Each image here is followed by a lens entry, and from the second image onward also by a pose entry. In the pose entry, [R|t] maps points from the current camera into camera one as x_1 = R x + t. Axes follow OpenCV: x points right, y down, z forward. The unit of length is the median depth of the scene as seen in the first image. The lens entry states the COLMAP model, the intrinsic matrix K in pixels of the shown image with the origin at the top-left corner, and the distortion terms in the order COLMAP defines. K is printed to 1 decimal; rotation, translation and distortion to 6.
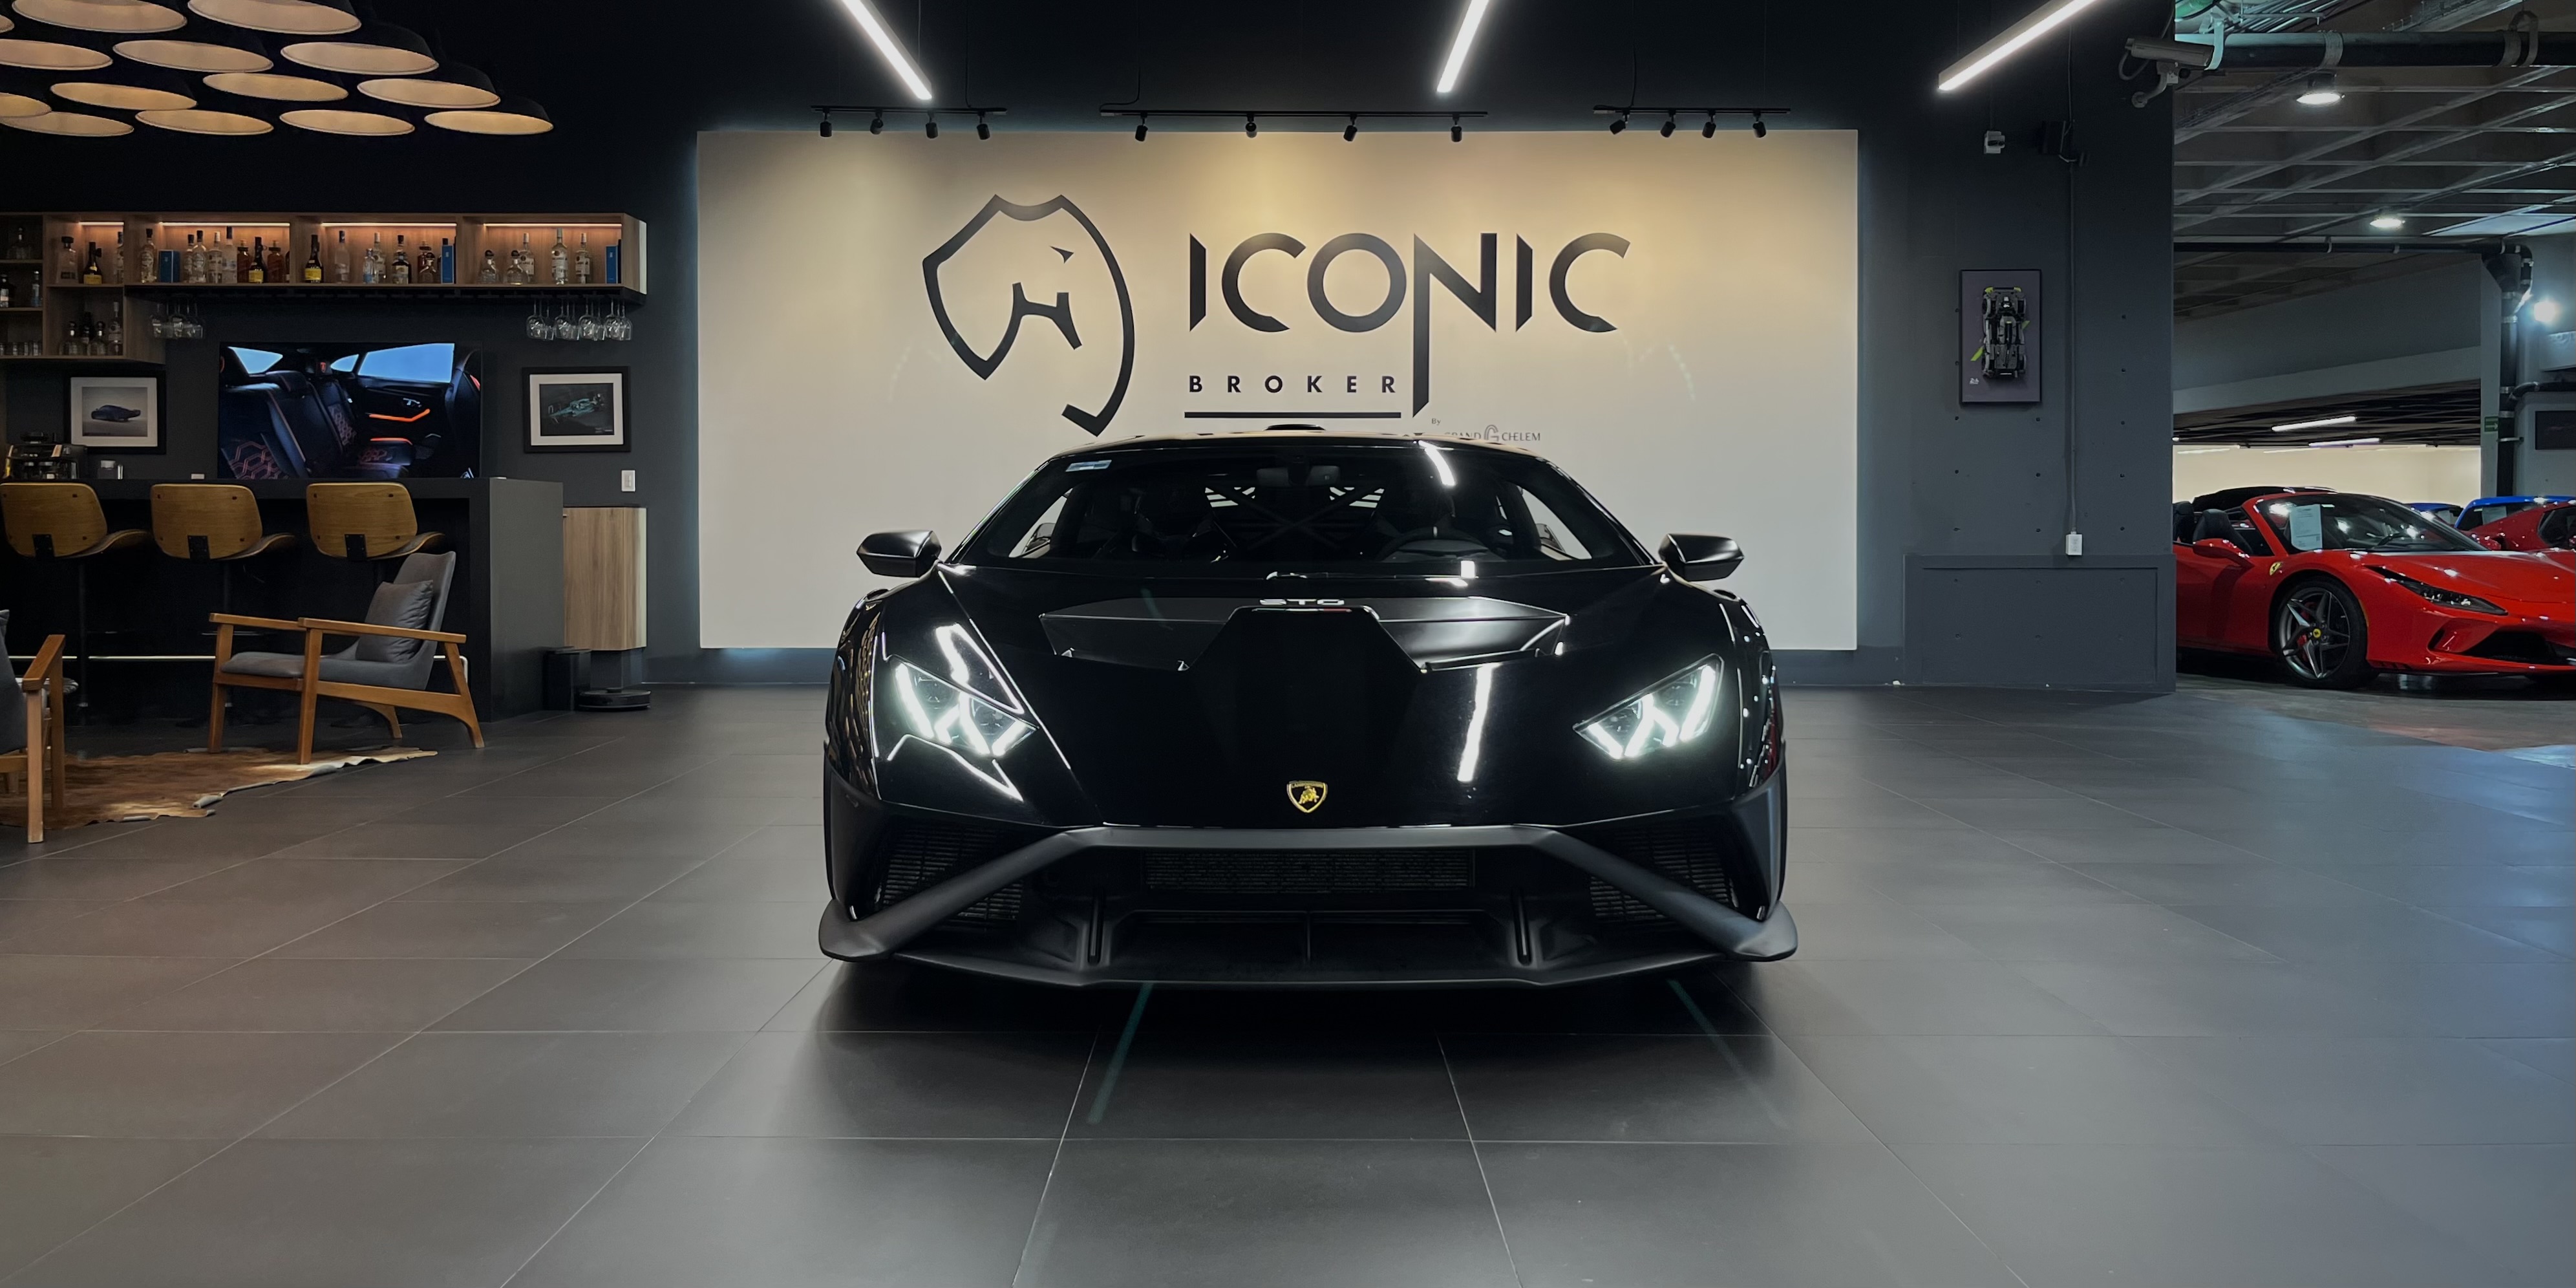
lens RADIAL K [[1934.2, 0, 1269.5], [0, 1934.2, 590.5], [0, 0, 1]] dist [0.049912, -0.050813]
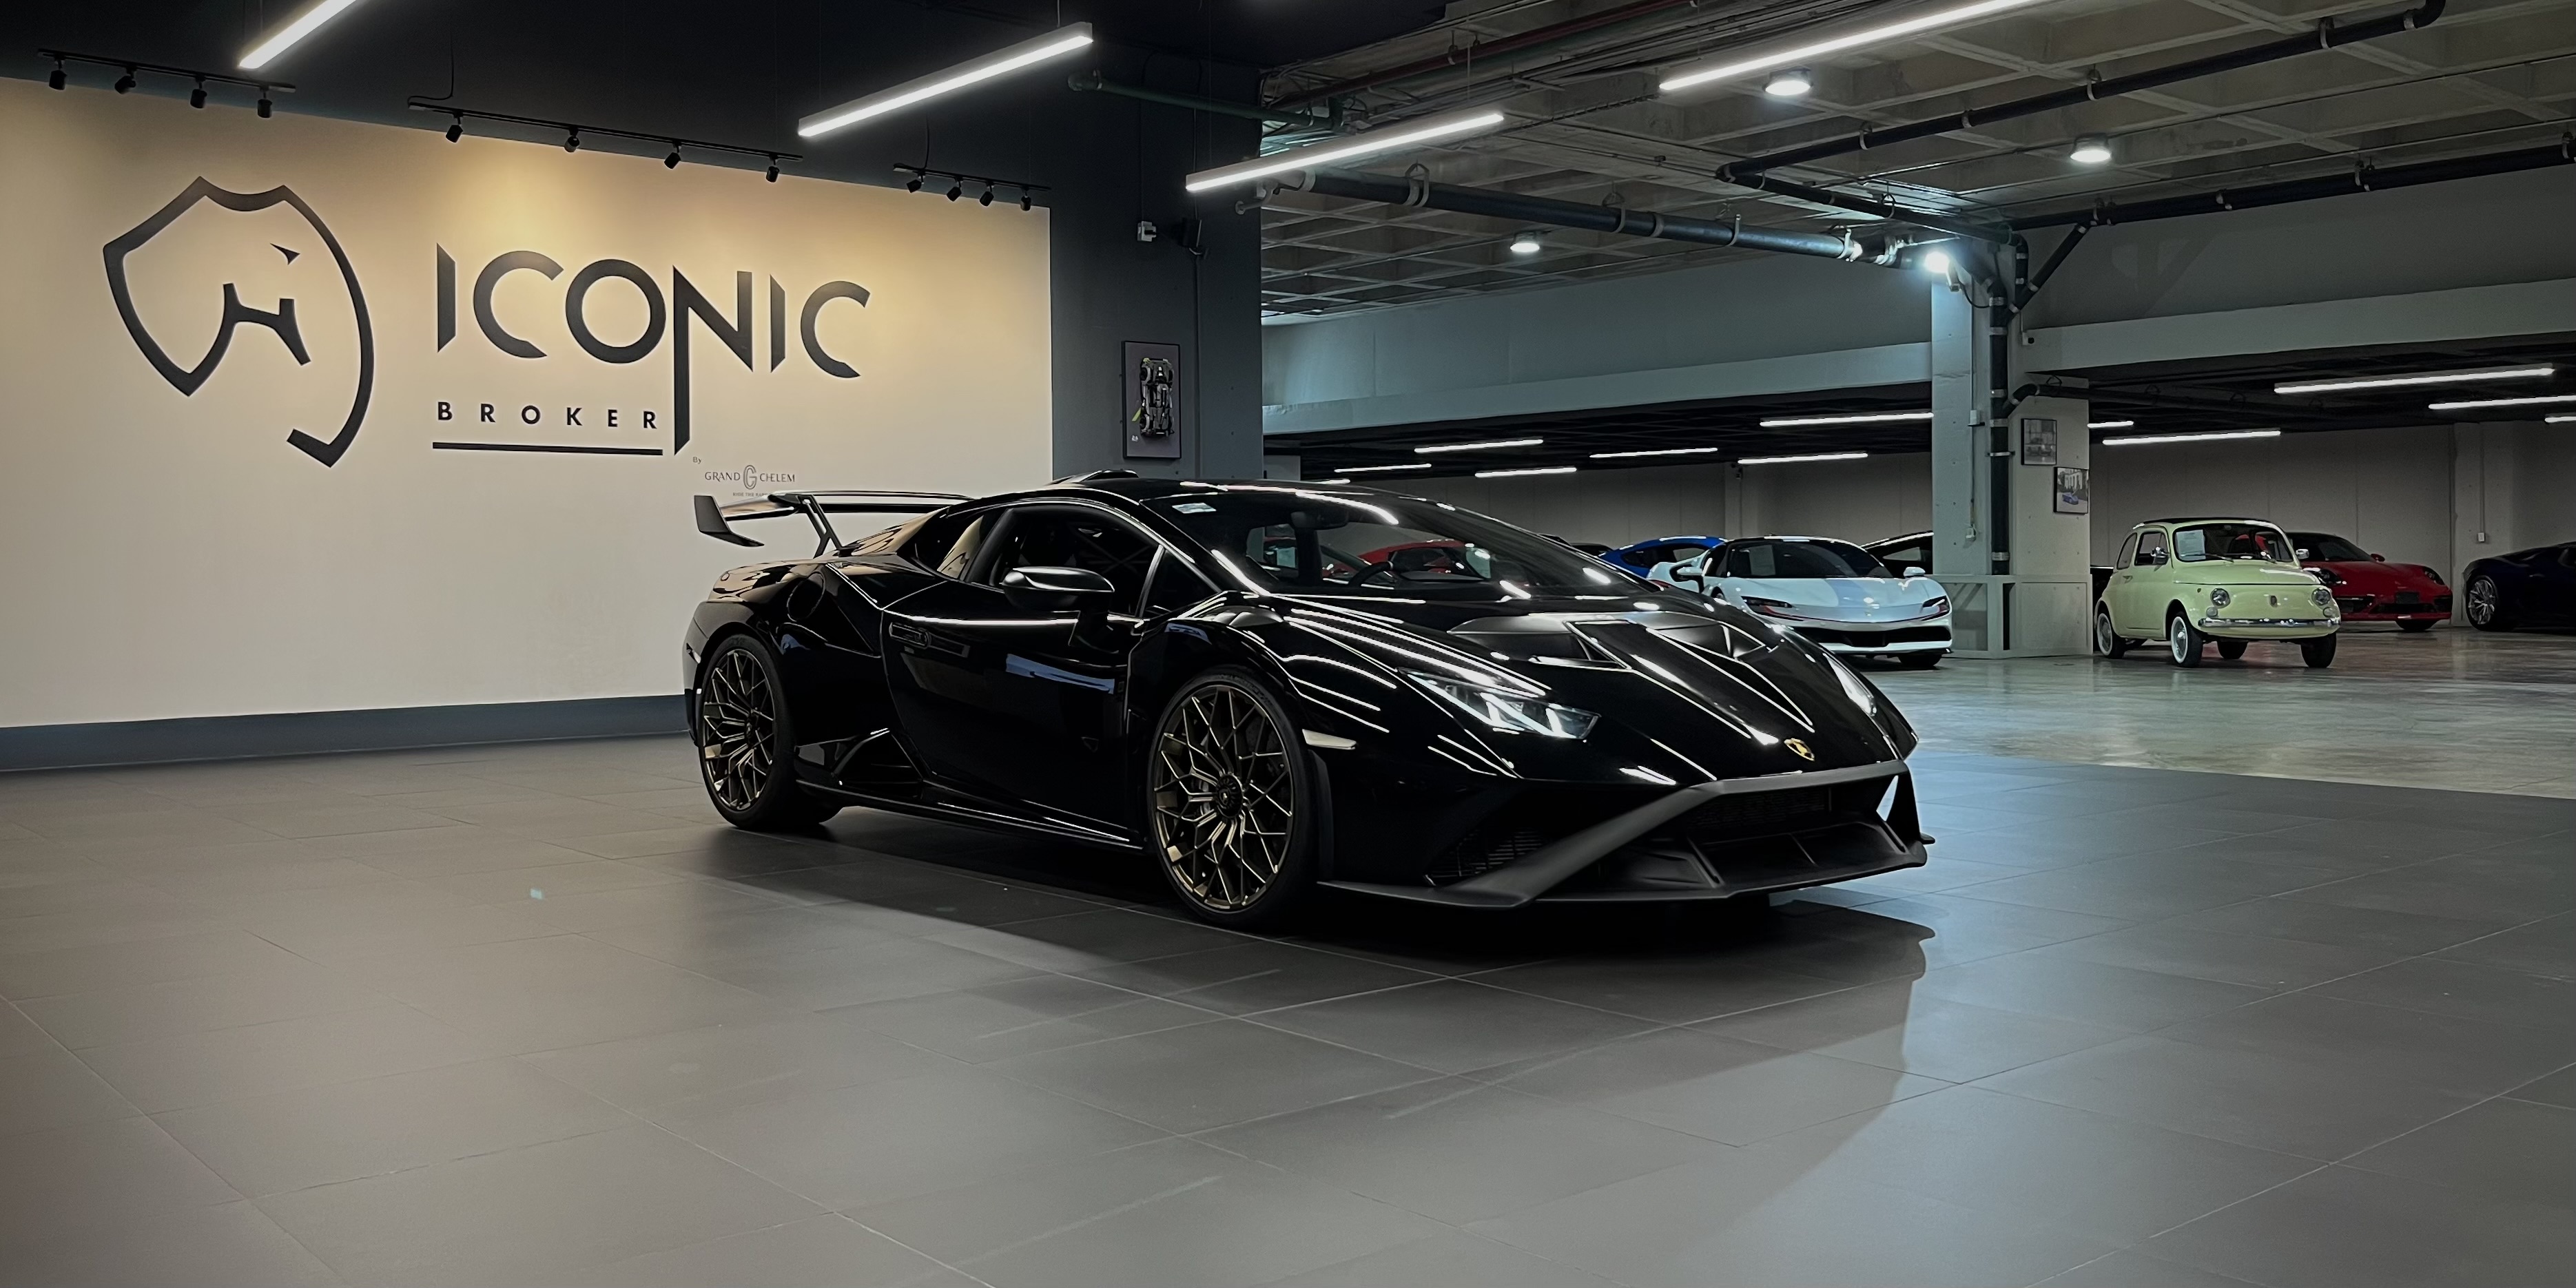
lens RADIAL K [[2091.6, 0, 1251.4], [0, 2091.6, 707.0], [0, 0, 1]] dist [-0.002959, 0.004148]
pose [[0.759839, -0.050592, 0.648140, -0.392663], [0.026416, 0.998547, 0.046975, -0.005027], [-0.649575, -0.018572, 0.760071, 0.012812]]
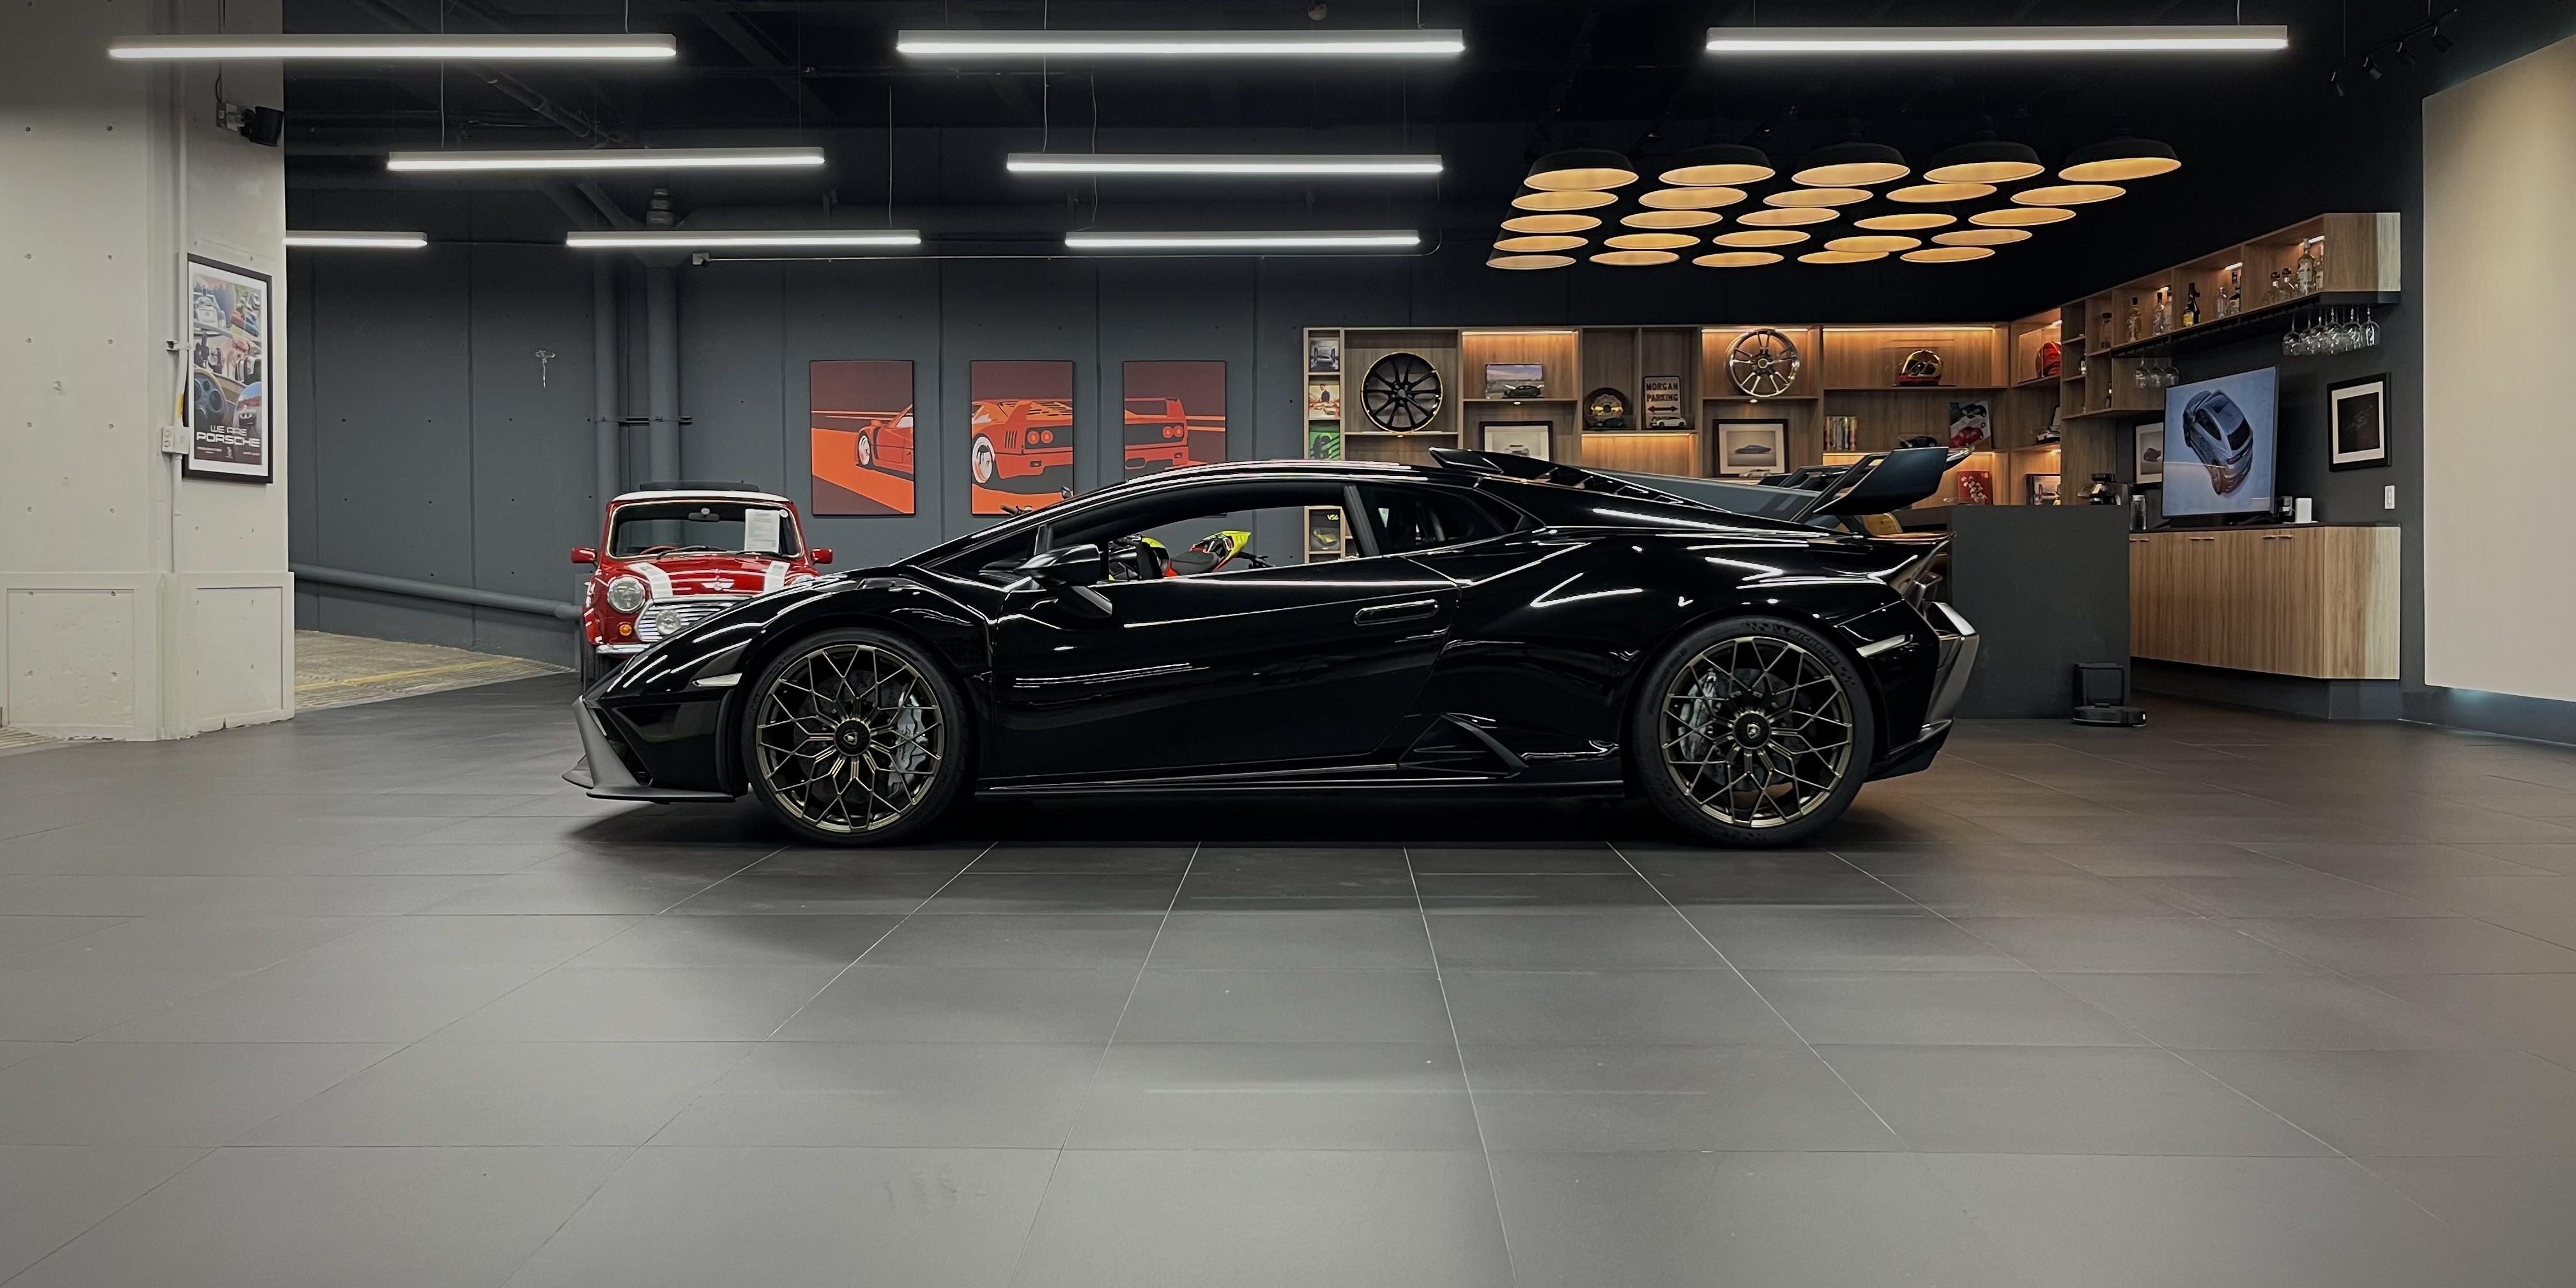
lens RADIAL K [[1934.0, 0, 1272.3], [0, 1934.0, 631.5], [0, 0, 1]] dist [0.049912, -0.050813]
pose [[-0.015761, 0.038320, -0.999141, 0.612808], [-0.027360, 0.998875, 0.038741, -0.014760], [0.999501, 0.027948, -0.014695, 0.497721]]
